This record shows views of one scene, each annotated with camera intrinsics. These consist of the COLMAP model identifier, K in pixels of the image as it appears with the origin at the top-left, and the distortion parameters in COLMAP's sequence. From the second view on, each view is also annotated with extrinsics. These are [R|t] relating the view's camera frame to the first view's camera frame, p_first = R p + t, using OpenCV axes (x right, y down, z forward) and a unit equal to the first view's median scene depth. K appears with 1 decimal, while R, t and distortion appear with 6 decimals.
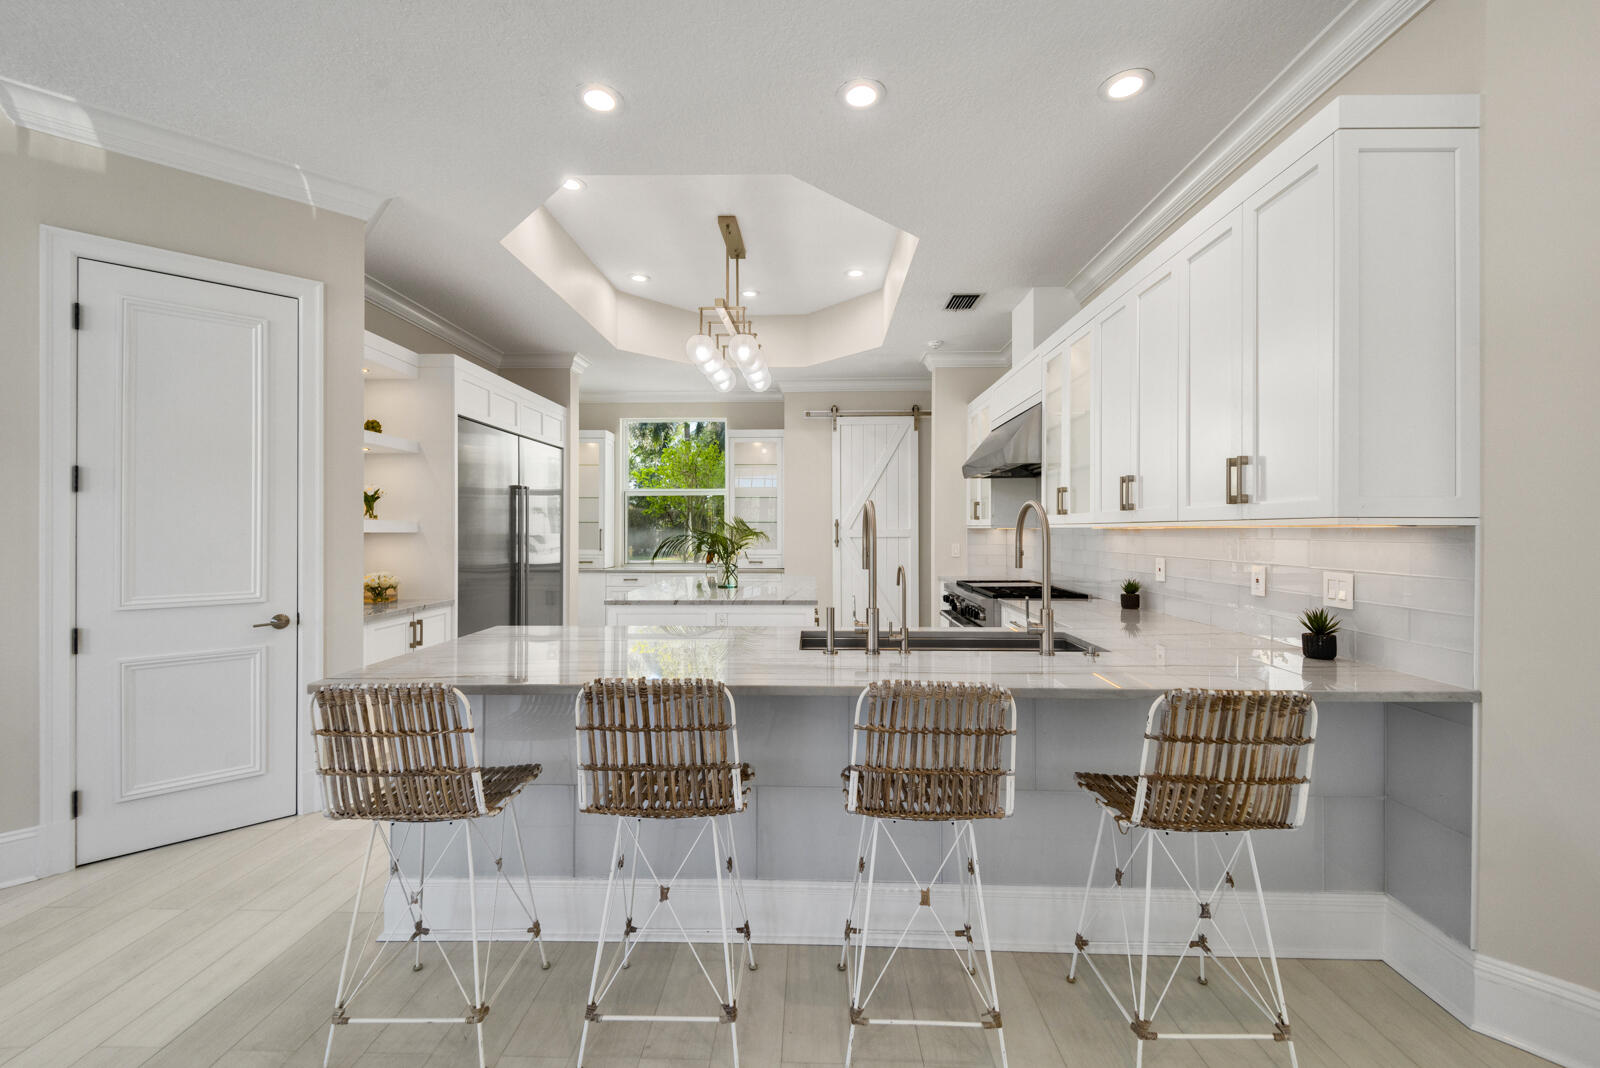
lens RADIAL K [[649.3, 0, 800.0], [0, 649.3, 534.0], [0, 0, 1]] dist [-0.000309, -0.000204]
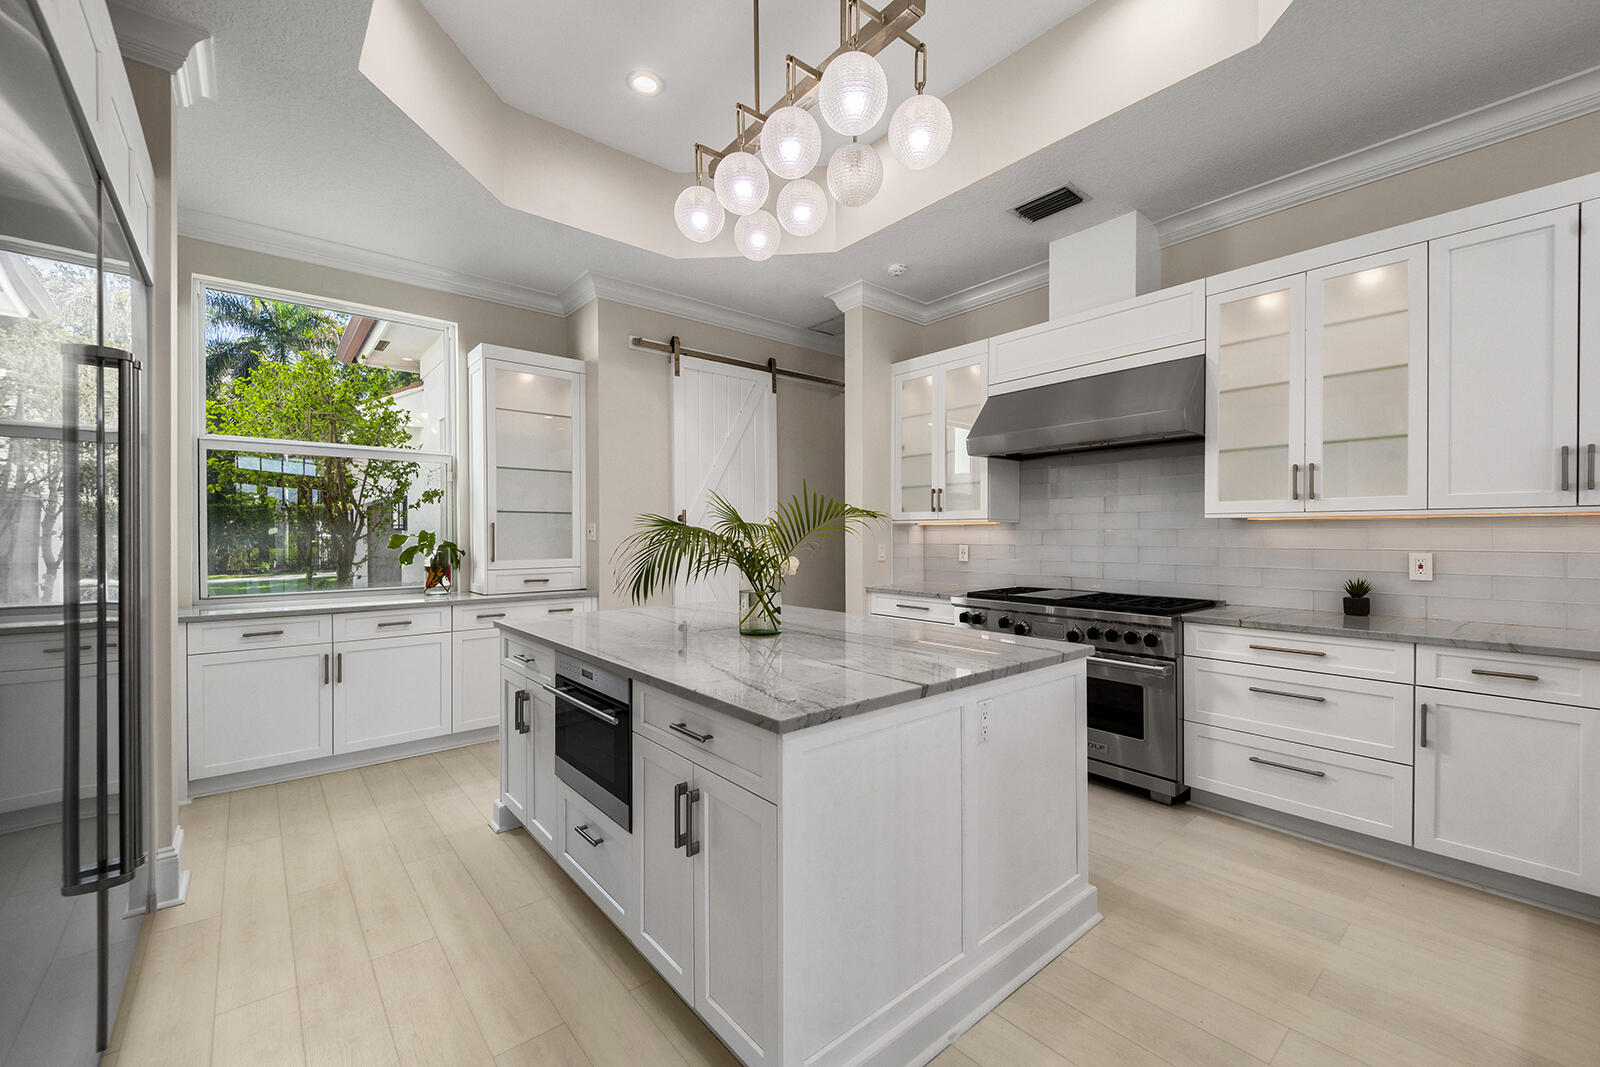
lens RADIAL K [[649.3, 0, 800.0], [0, 649.3, 533.5], [0, 0, 1]] dist [-0.000309, -0.000204]
pose [[0.747616, 0.006964, 0.664094, -0.292494], [0.004728, 0.999864, -0.015807, 0.012017], [-0.664114, 0.014957, 0.747482, 0.437687]]
